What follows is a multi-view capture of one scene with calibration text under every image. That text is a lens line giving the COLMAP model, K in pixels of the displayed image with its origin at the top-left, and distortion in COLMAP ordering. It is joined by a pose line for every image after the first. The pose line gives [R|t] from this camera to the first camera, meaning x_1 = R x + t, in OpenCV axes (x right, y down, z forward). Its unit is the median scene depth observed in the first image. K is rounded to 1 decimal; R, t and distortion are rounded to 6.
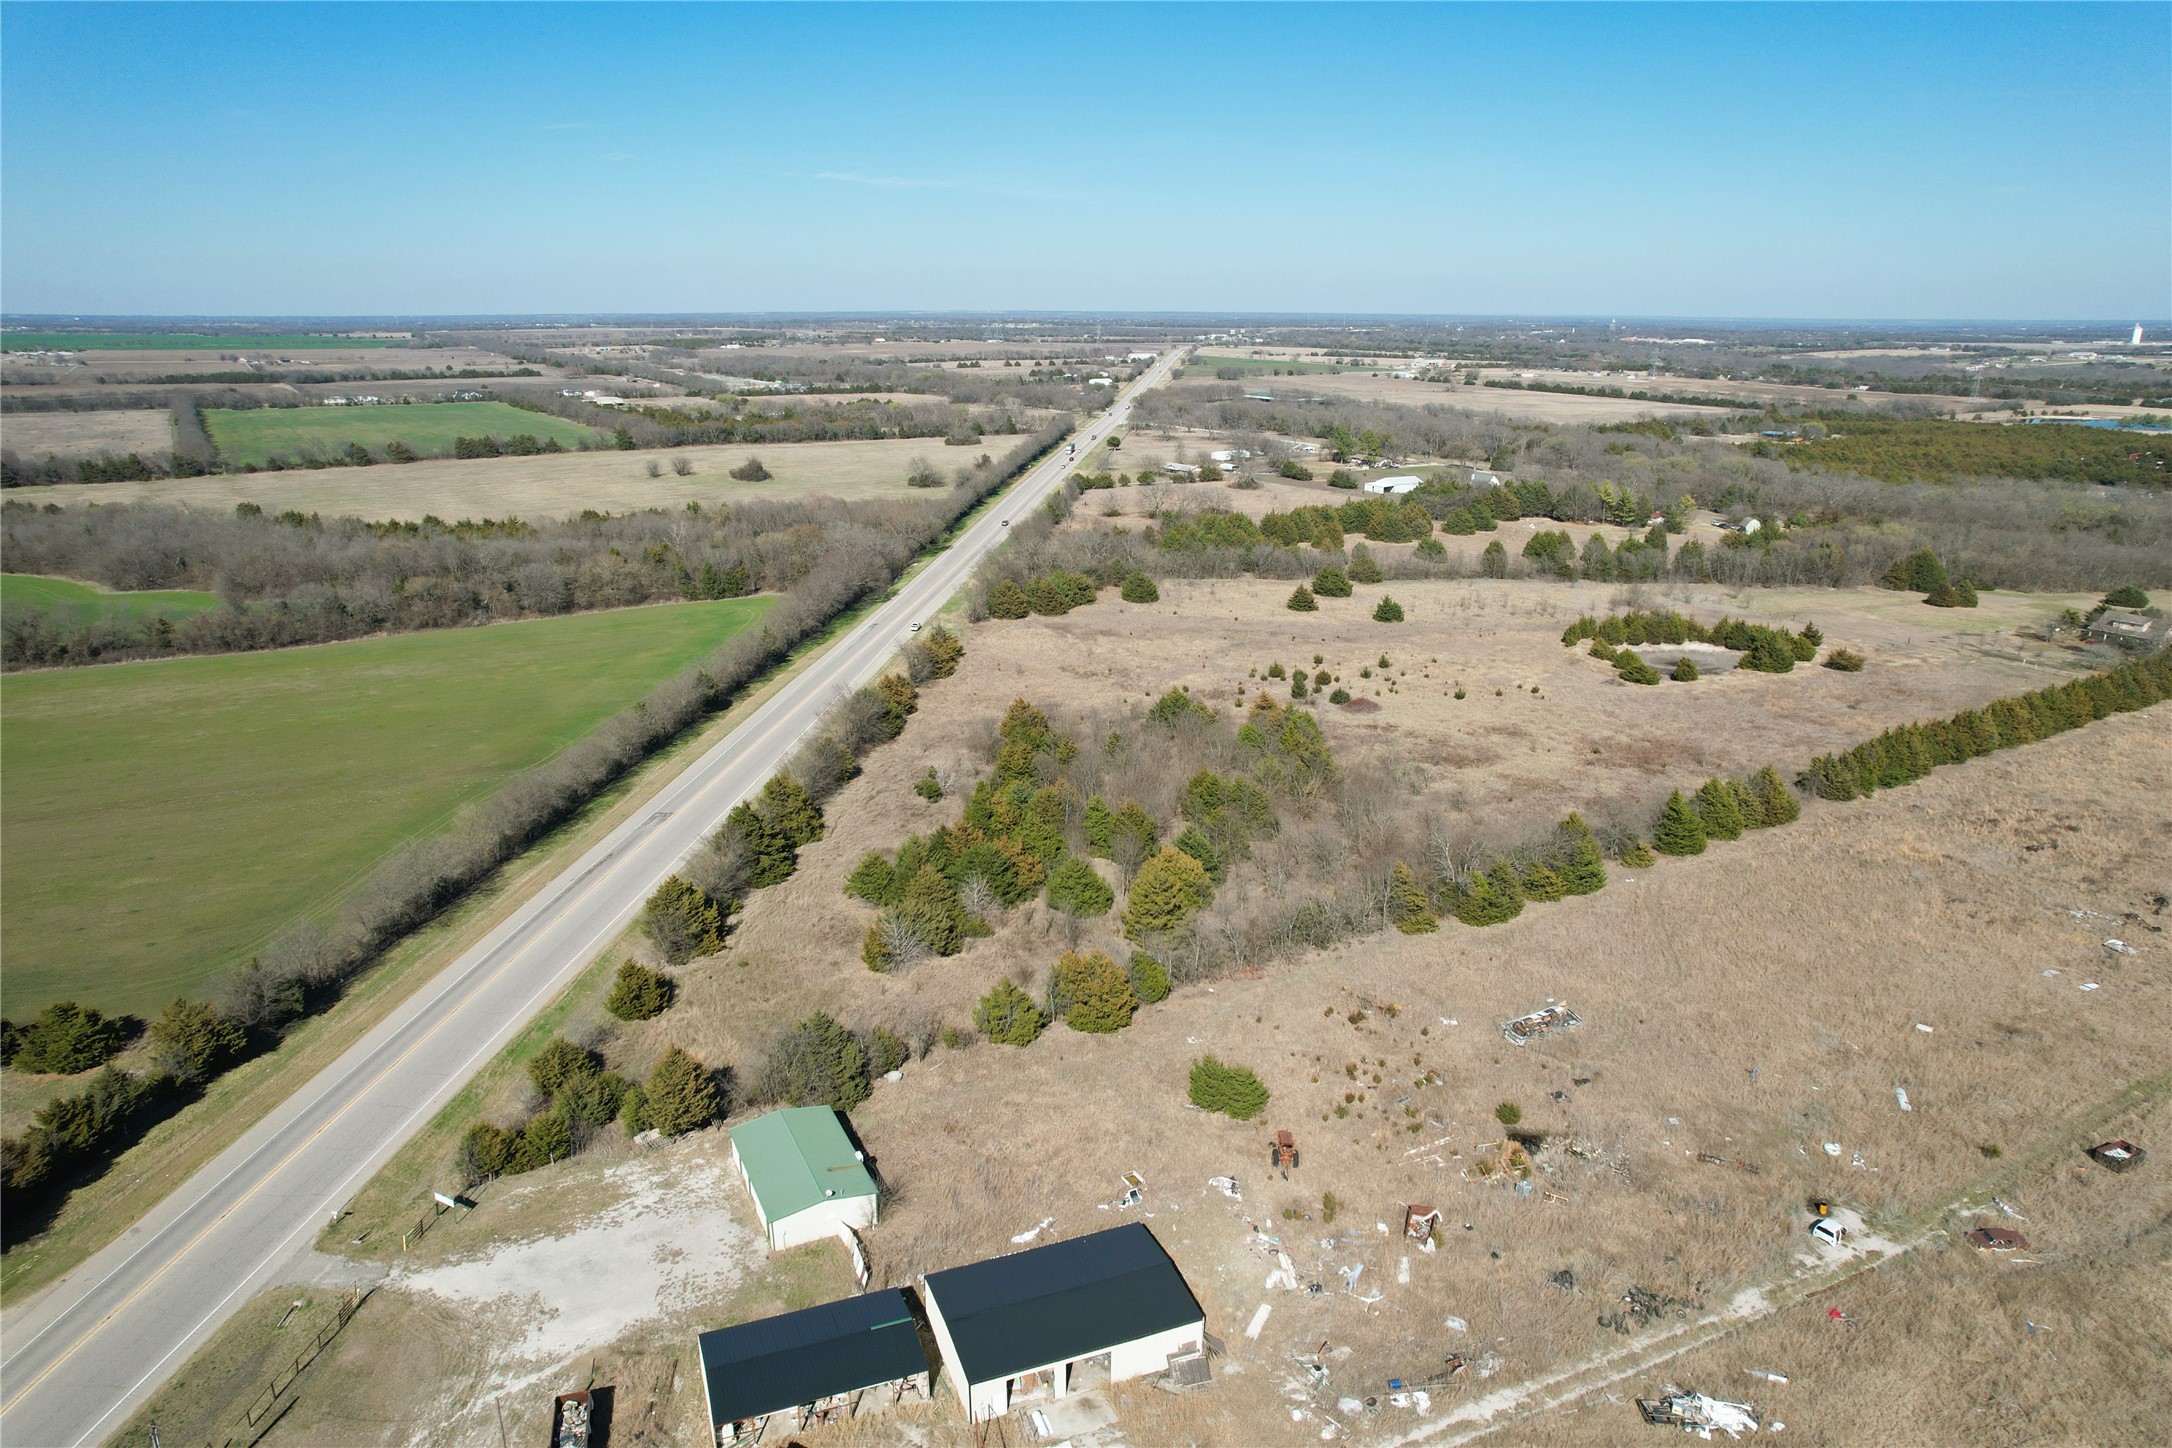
lens RADIAL K [[1385.8, 0, 1095.8], [0, 1385.8, 729.1], [0, 0, 1]] dist [-0.083321, 0.077818]
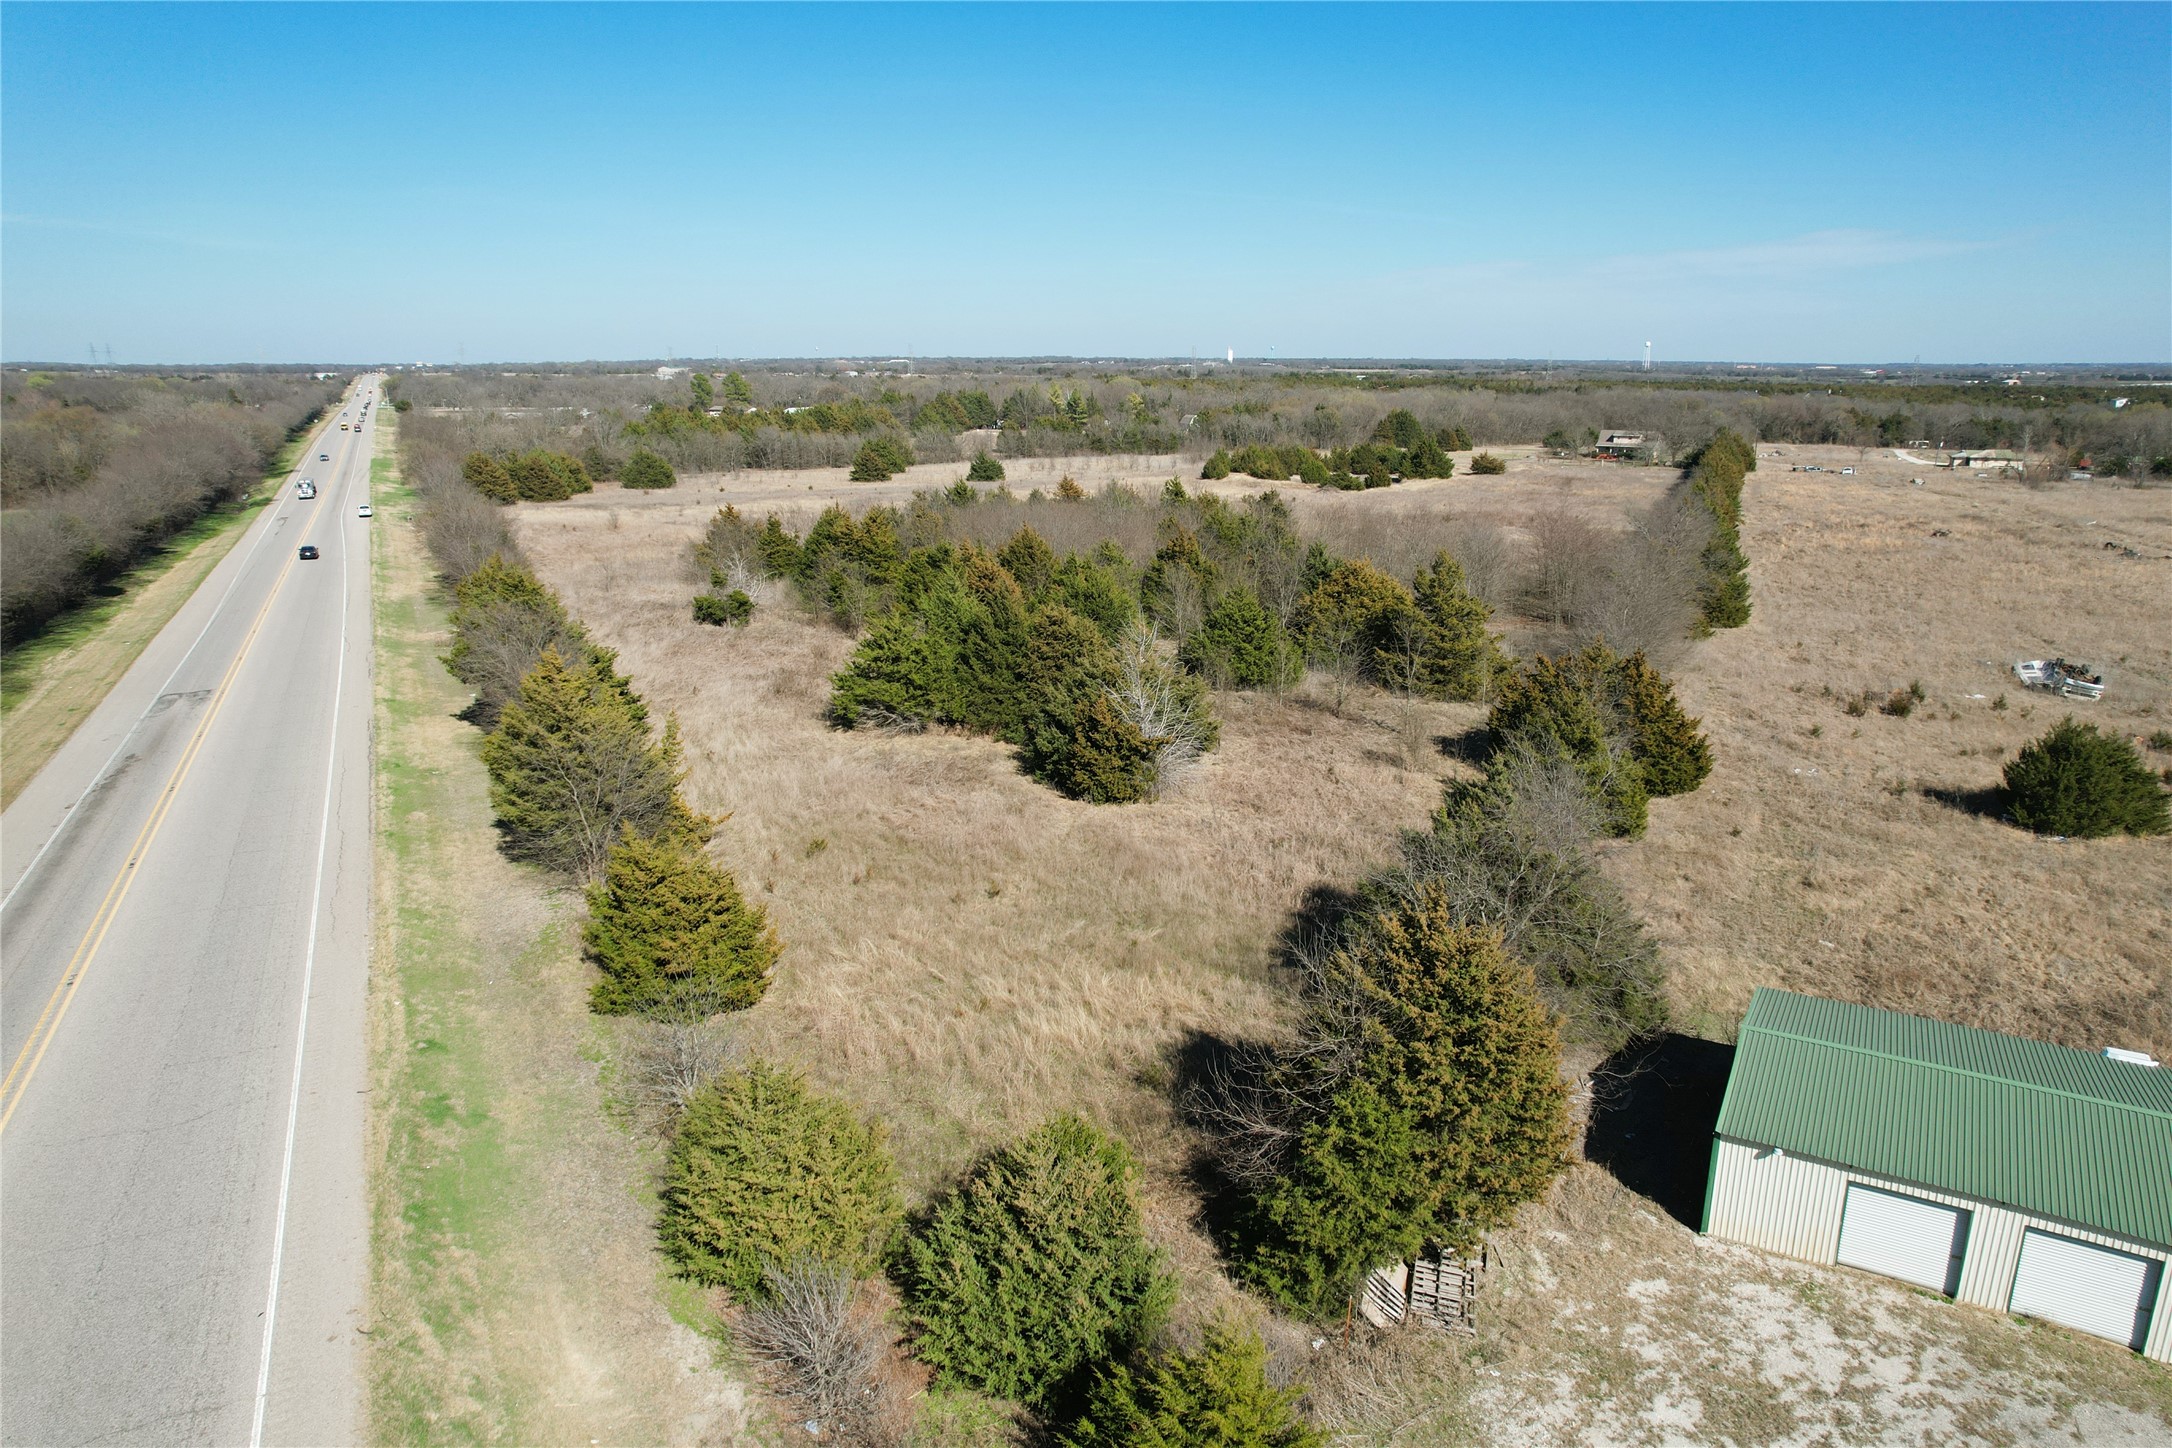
lens RADIAL K [[1385.8, 0, 1095.8], [0, 1385.8, 729.1], [0, 0, 1]] dist [-0.083321, 0.077818]
pose [[0.843623, -0.144288, 0.517186, -0.153954], [0.162694, 0.986627, 0.009874, 0.059394], [-0.511694, 0.075813, 0.855816, 0.255932]]
